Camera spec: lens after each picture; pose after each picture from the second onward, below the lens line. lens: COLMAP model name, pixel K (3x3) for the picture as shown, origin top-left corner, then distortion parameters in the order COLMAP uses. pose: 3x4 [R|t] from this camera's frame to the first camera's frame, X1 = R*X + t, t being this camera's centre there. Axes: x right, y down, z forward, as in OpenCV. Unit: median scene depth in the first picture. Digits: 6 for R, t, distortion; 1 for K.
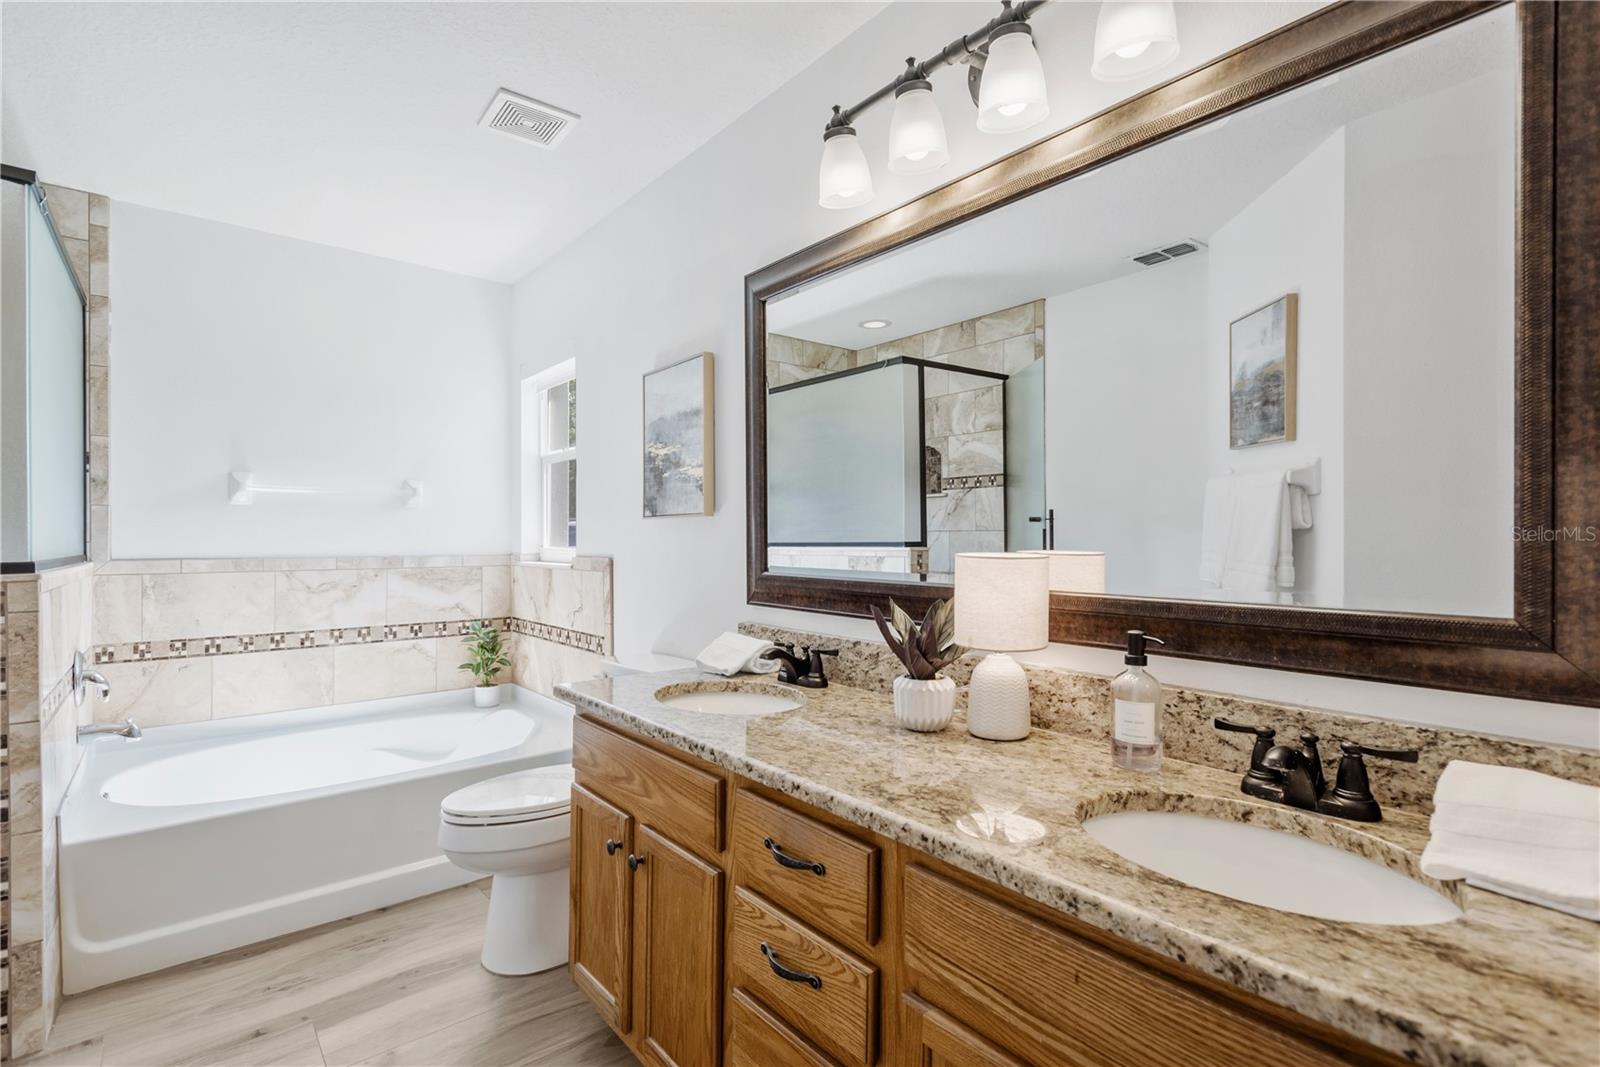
lens RADIAL K [[753.7, 0, 800.0], [0, 753.7, 533.5], [0, 0, 1]] dist [0.022766, -0.006895]
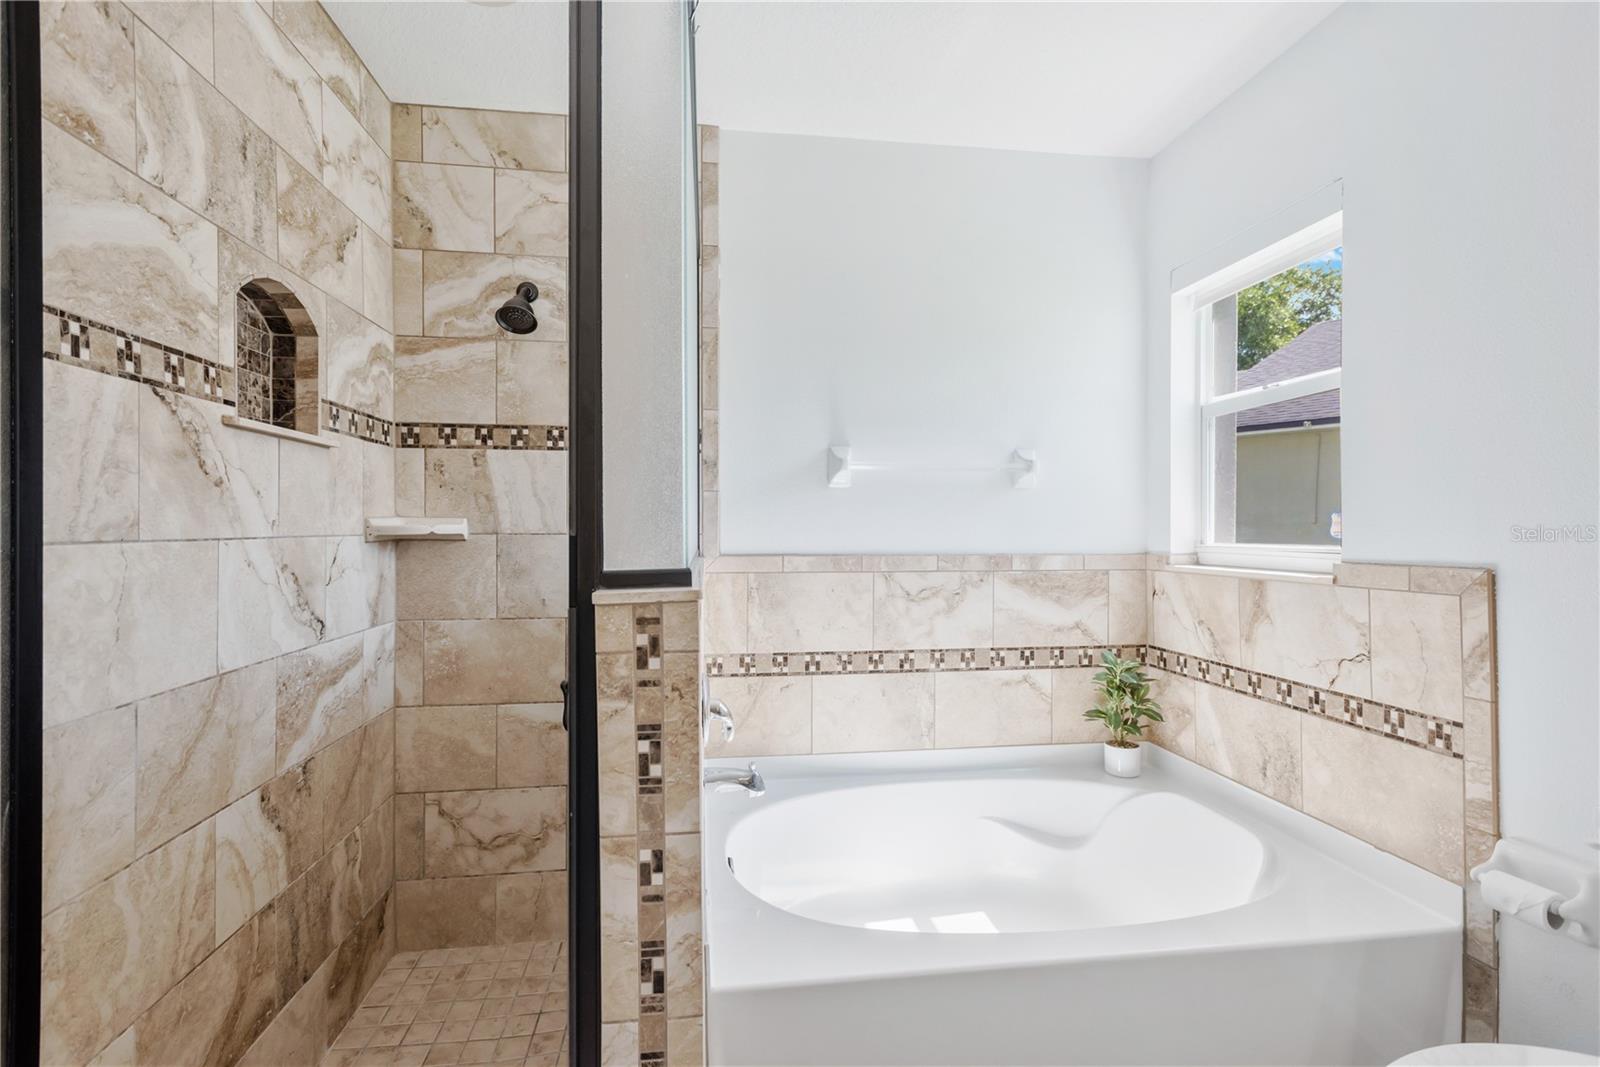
lens RADIAL K [[750.2, 0, 795.8], [0, 750.2, 519.5], [0, 0, 1]] dist [0.024145, -0.000198]
pose [[0.846280, -0.006247, -0.532701, -0.341800], [0.002945, 0.999971, -0.007048, 0.000796], [0.532730, 0.004396, 0.846274, 0.299621]]
